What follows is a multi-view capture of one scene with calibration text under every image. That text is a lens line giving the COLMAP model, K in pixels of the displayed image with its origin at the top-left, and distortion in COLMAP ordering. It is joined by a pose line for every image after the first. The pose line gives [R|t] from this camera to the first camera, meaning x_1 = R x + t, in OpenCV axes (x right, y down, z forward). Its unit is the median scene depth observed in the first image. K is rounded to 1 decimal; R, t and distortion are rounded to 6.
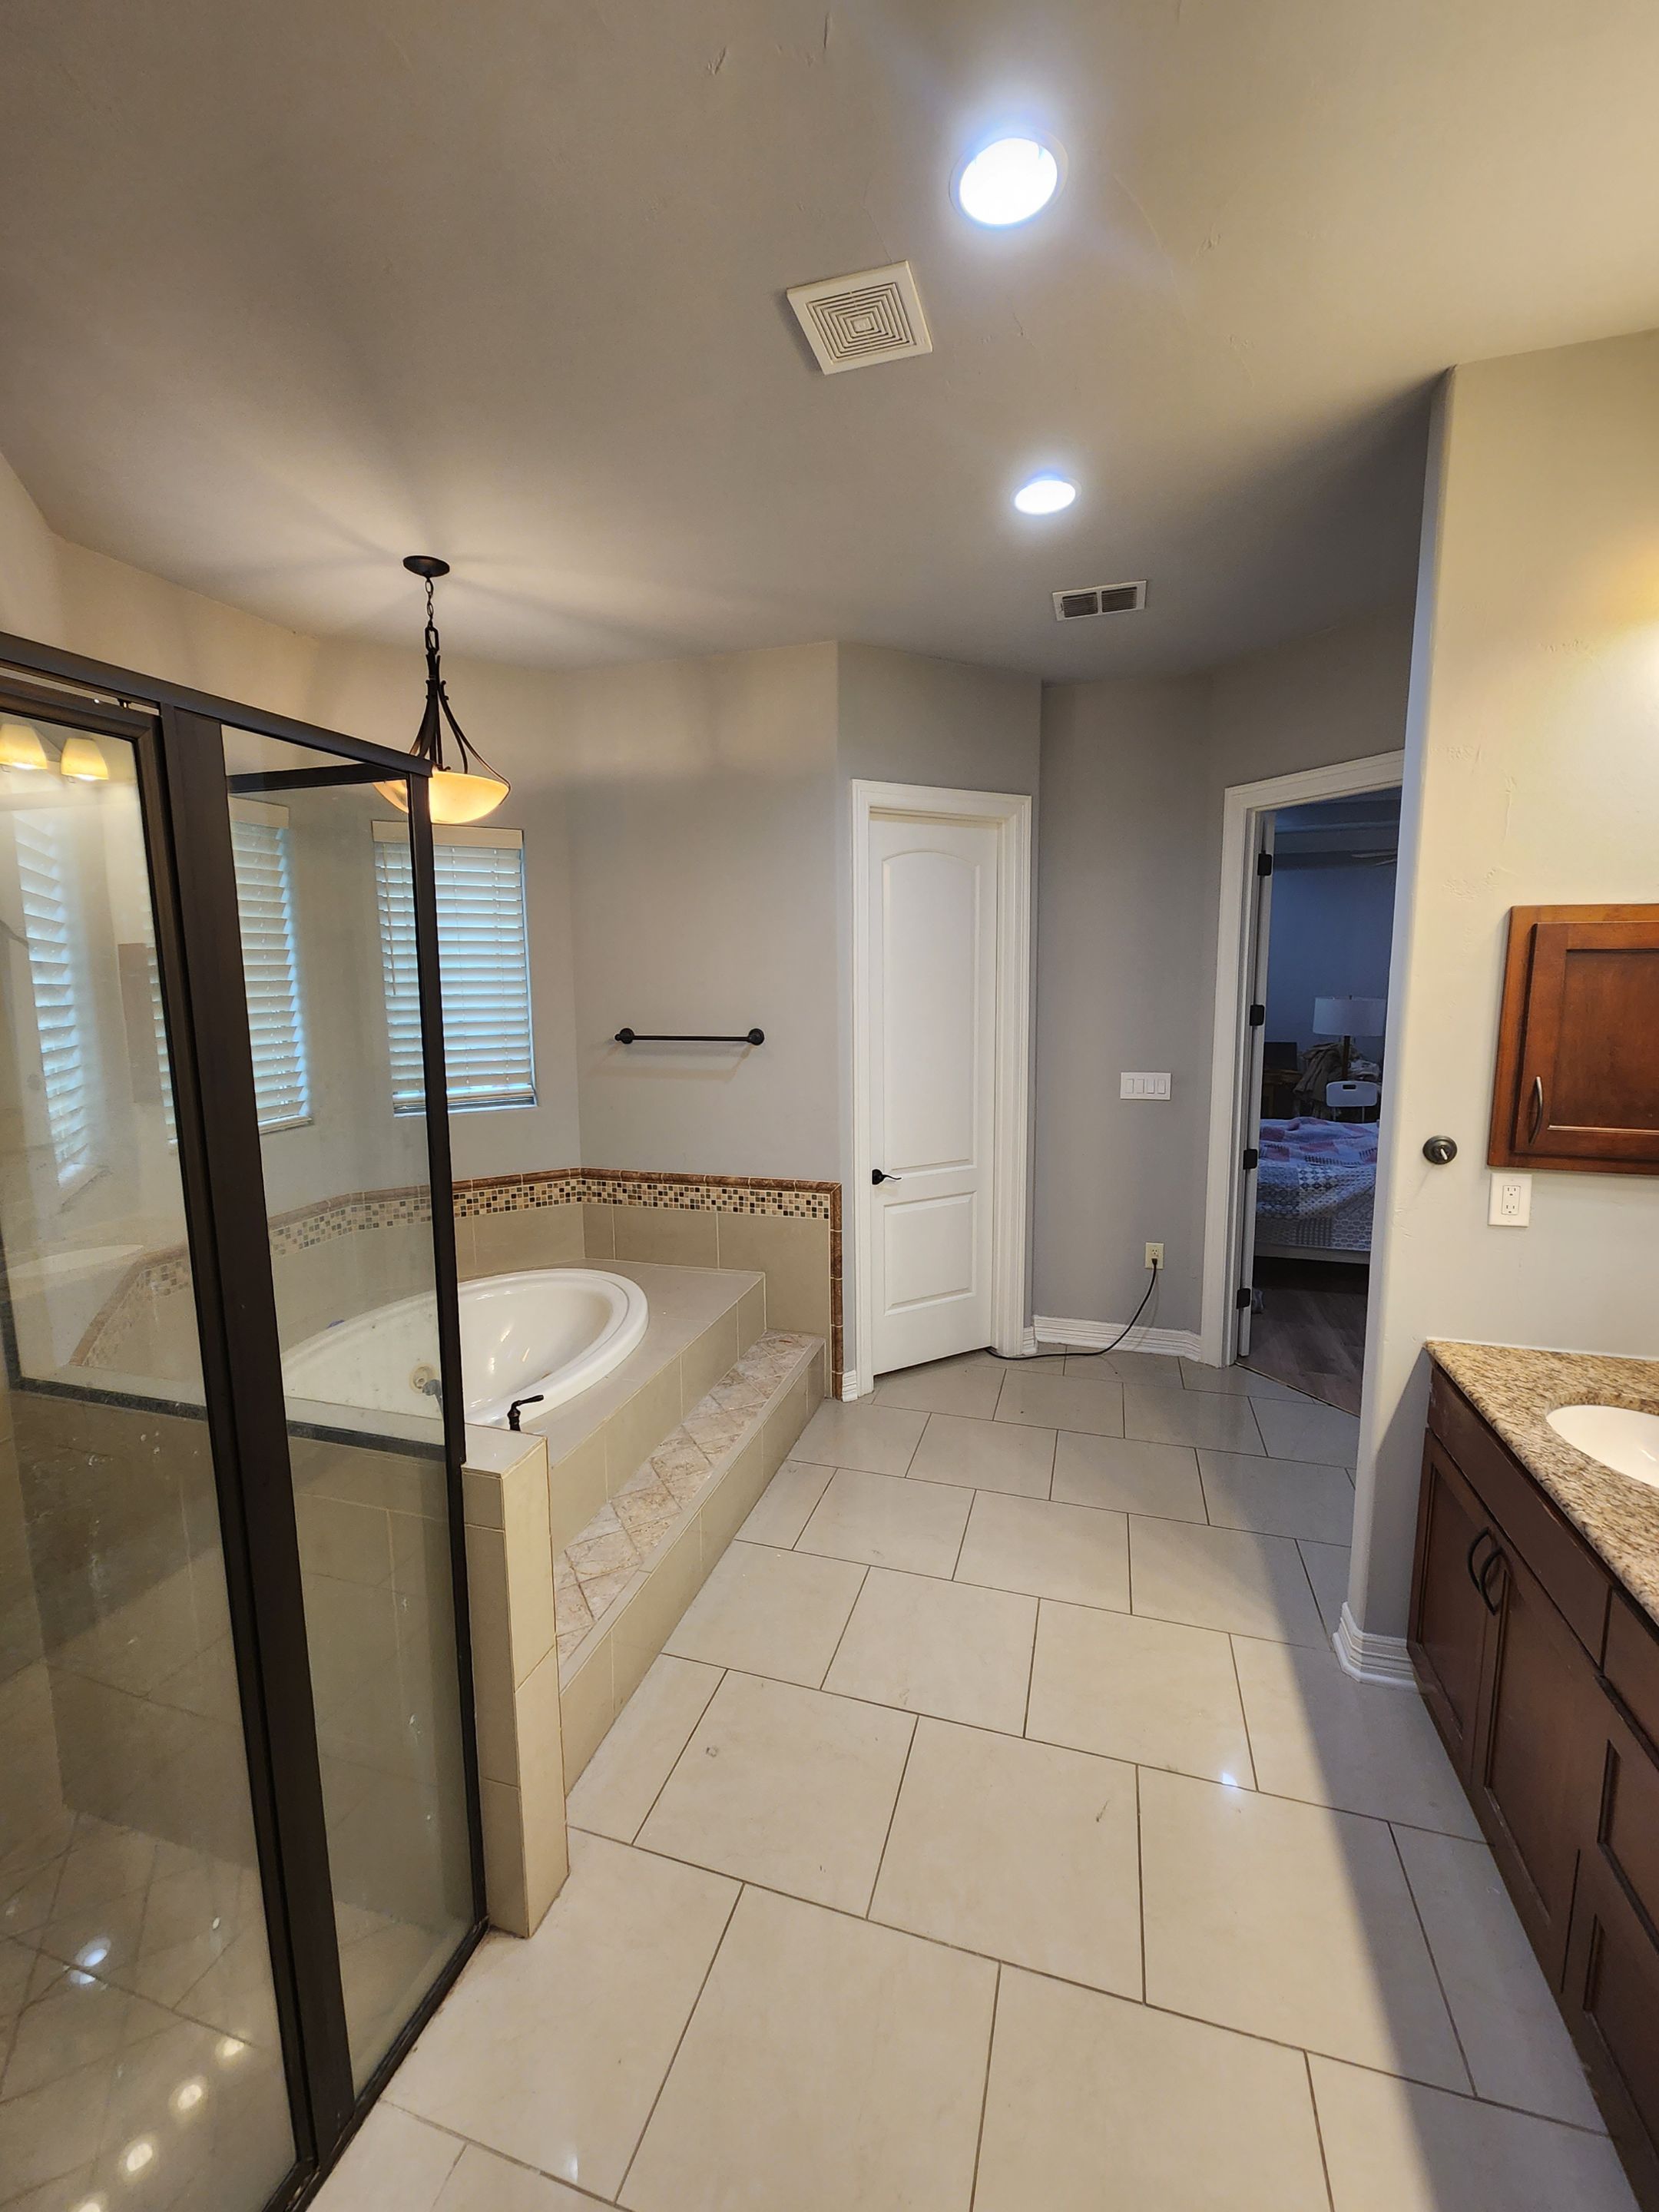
lens RADIAL K [[903.0, 0, 832.6], [0, 903.0, 1096.9], [0, 0, 1]] dist [0.004683, -0.003178]
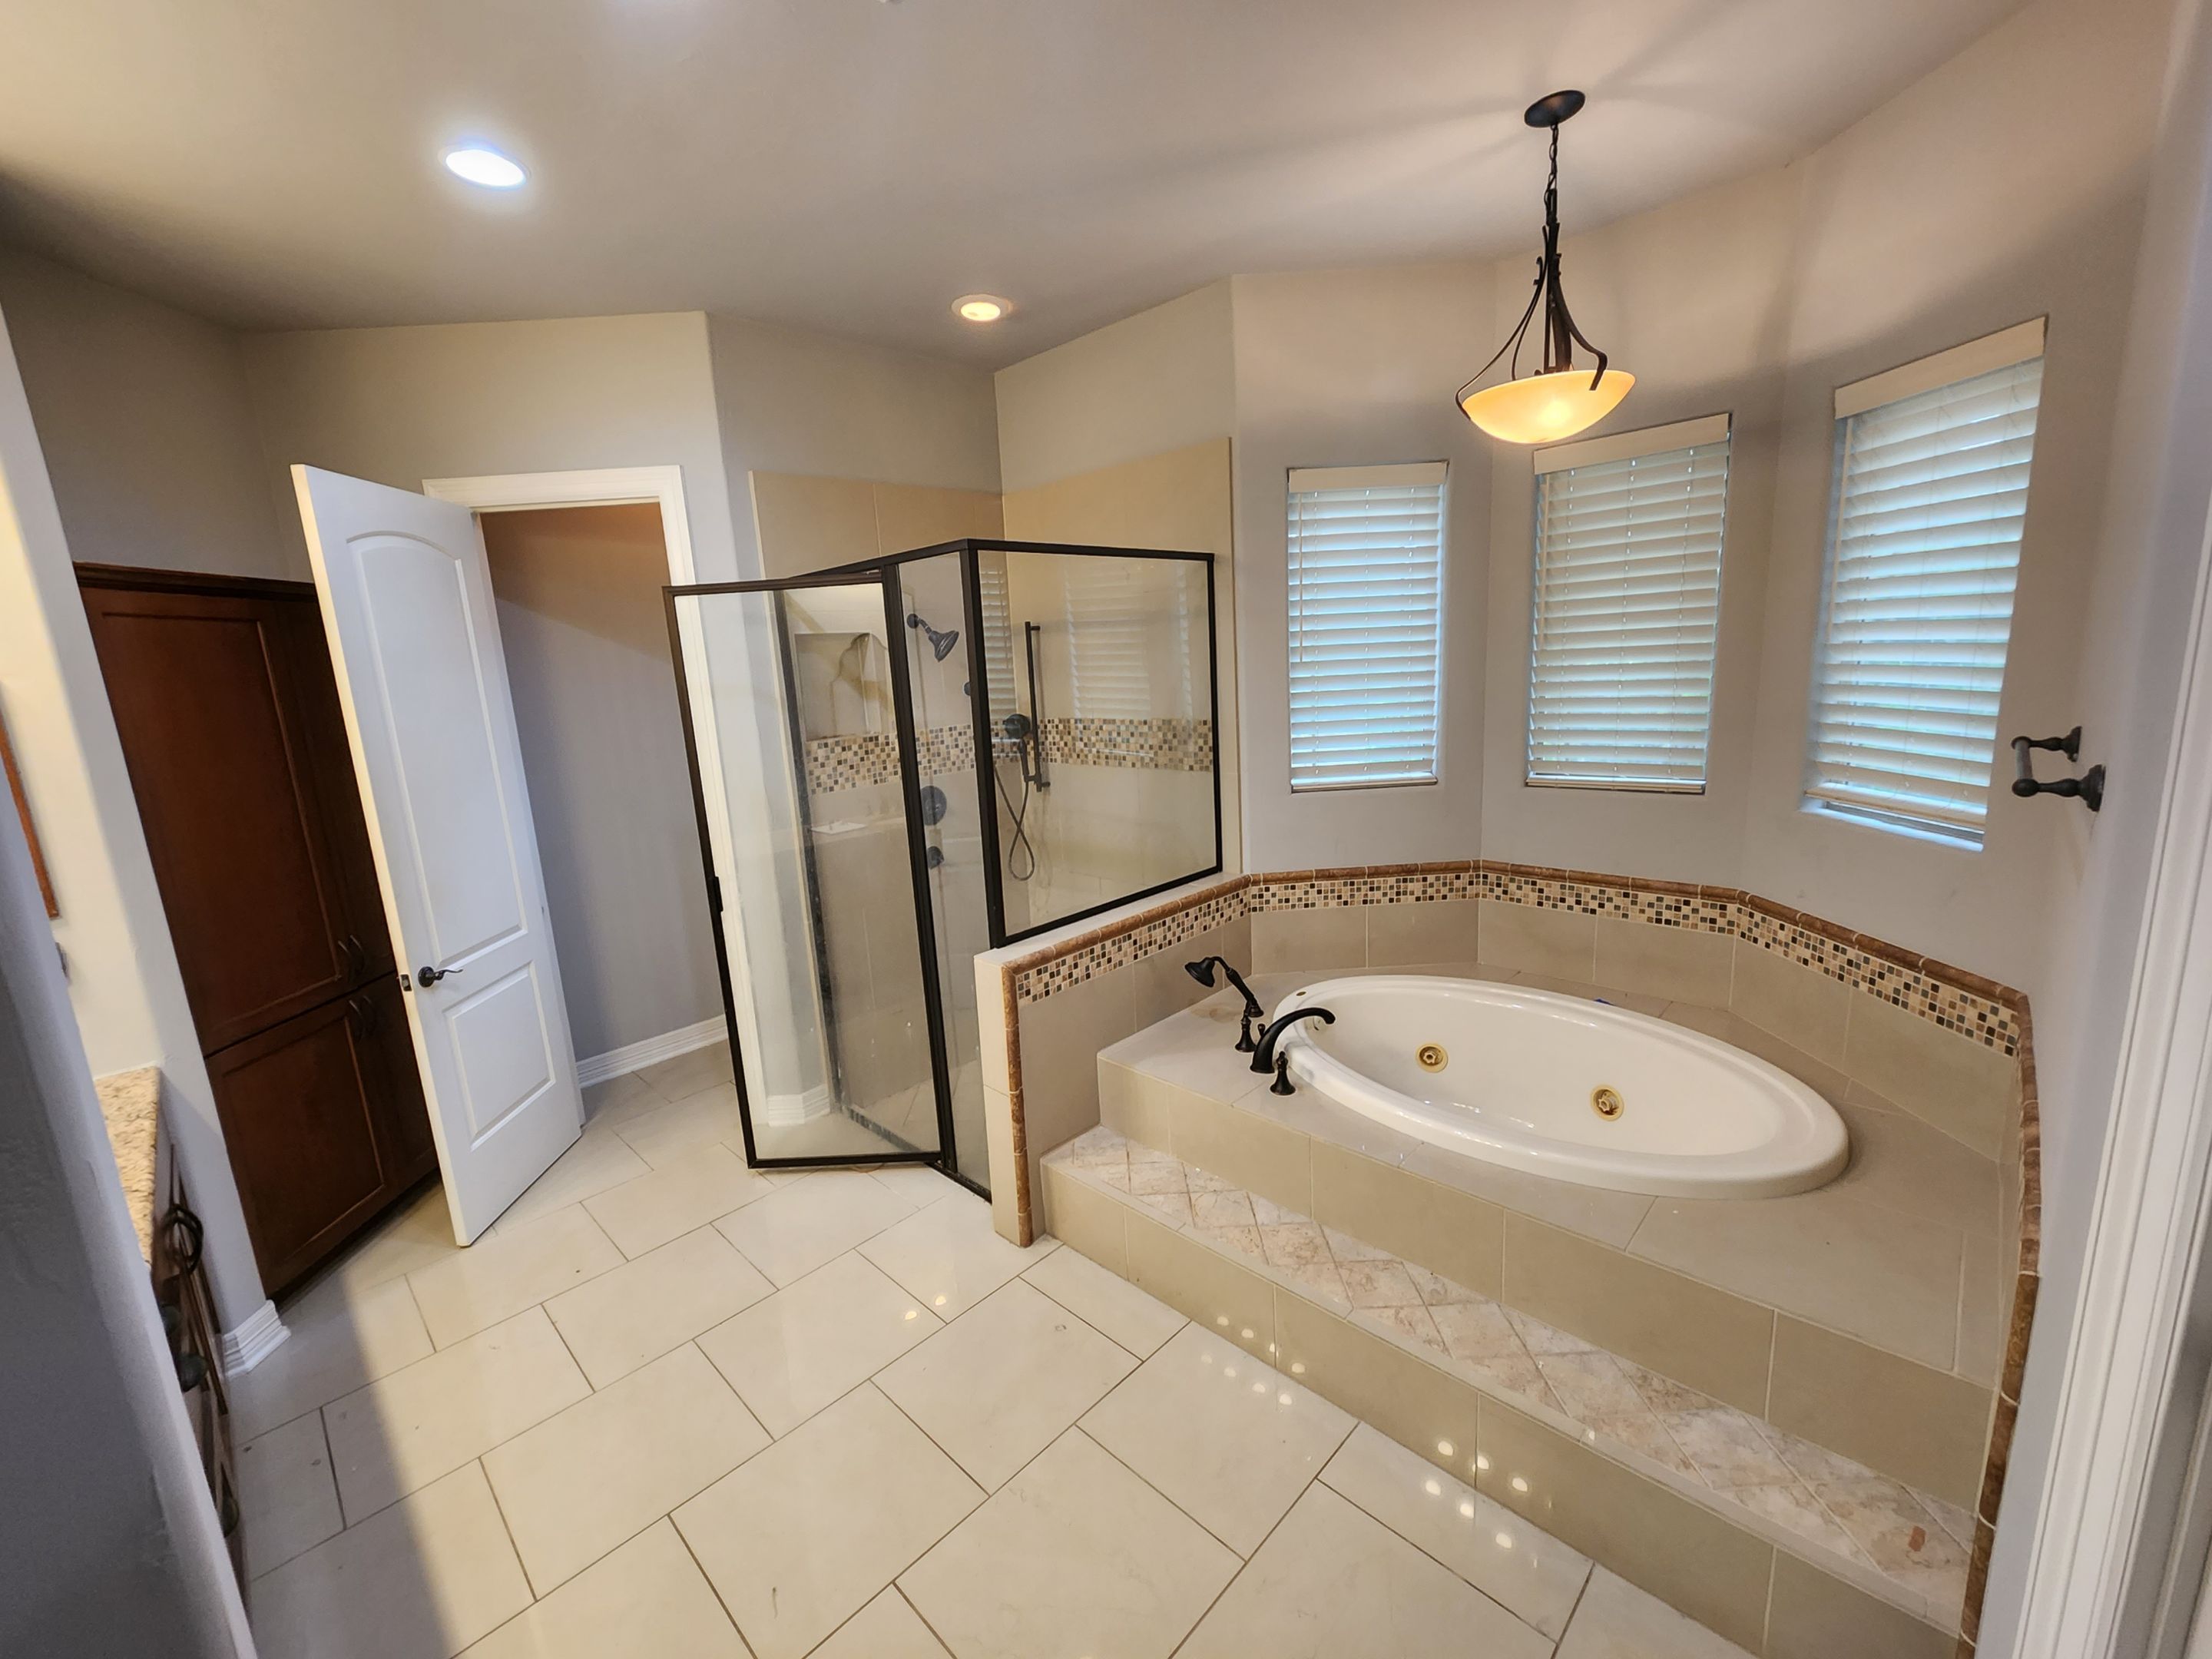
lens RADIAL K [[903.0, 0, 1097.7], [0, 903.0, 829.1], [0, 0, 1]] dist [0.004683, -0.003178]
pose [[-0.464386, 0.206801, -0.861150, 0.469898], [-0.060210, 0.962733, 0.263665, -0.139630], [0.883584, 0.174292, -0.434628, 0.941011]]
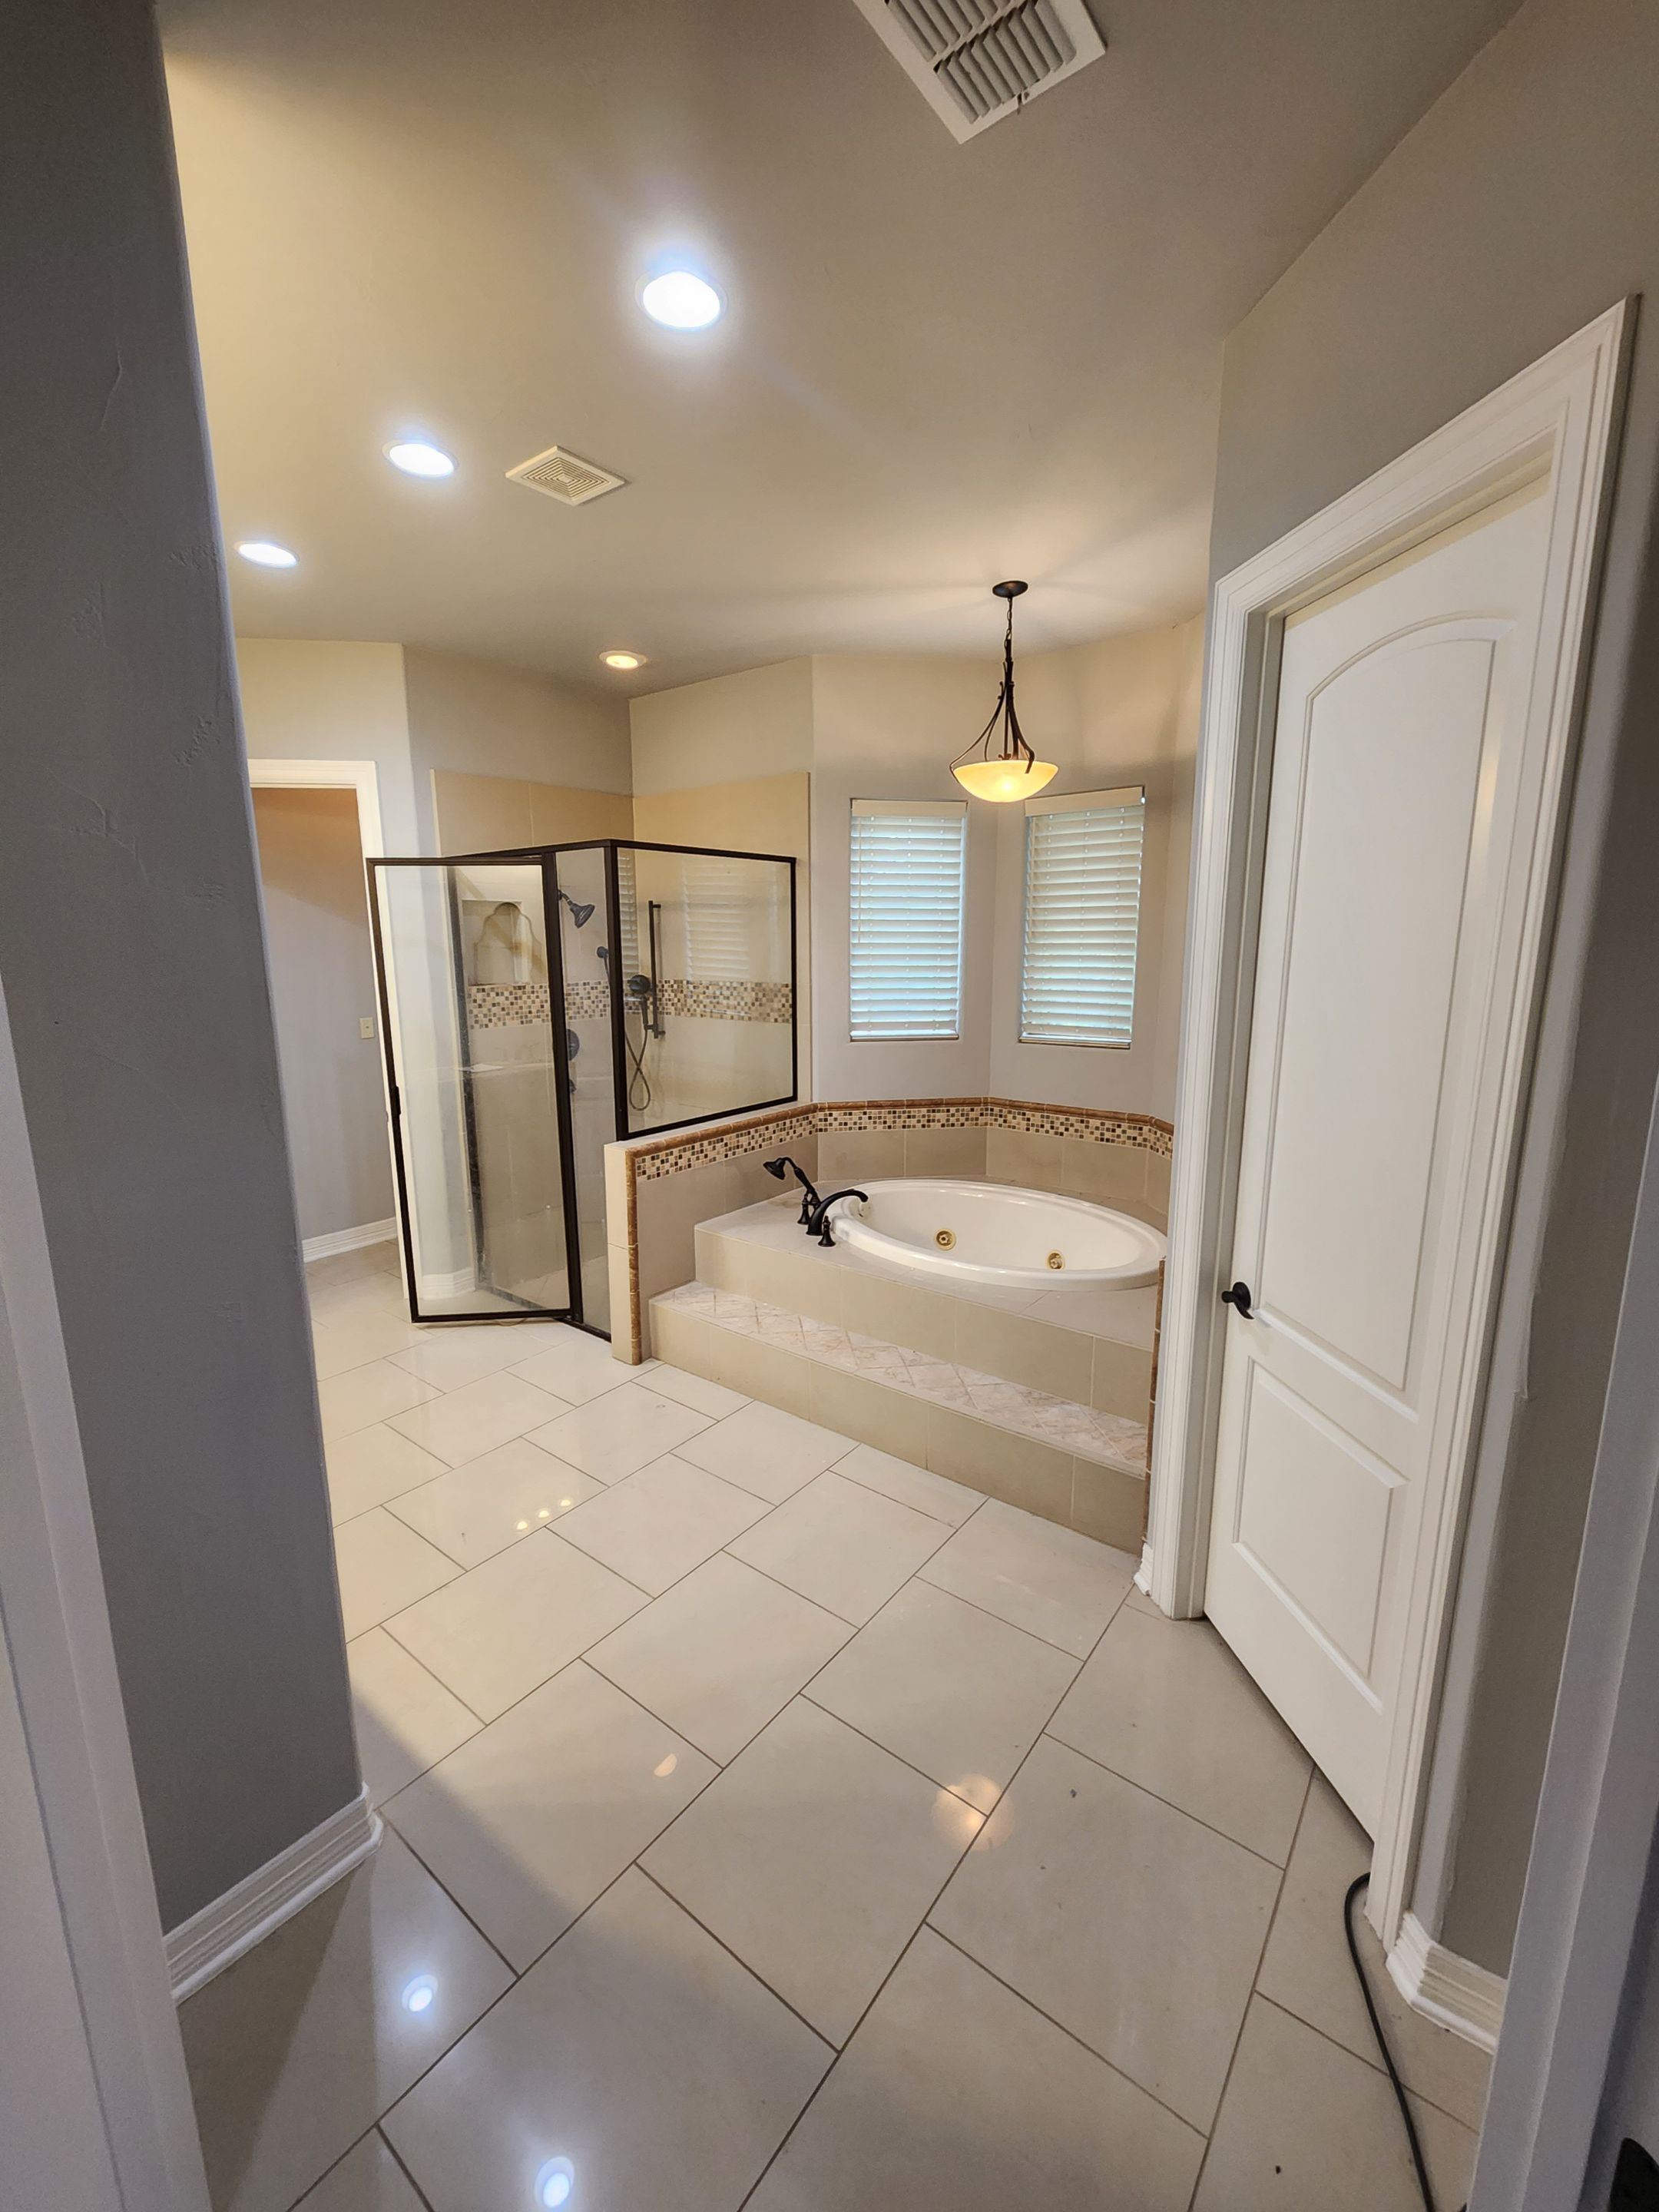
lens RADIAL K [[903.0, 0, 826.8], [0, 903.0, 1104.0], [0, 0, 1]] dist [0.004683, -0.003178]
pose [[-0.357683, 0.186267, -0.915078, 0.756432], [-0.119637, 0.962690, 0.242722, -0.156857], [0.926148, 0.196295, -0.322054, 1.111102]]
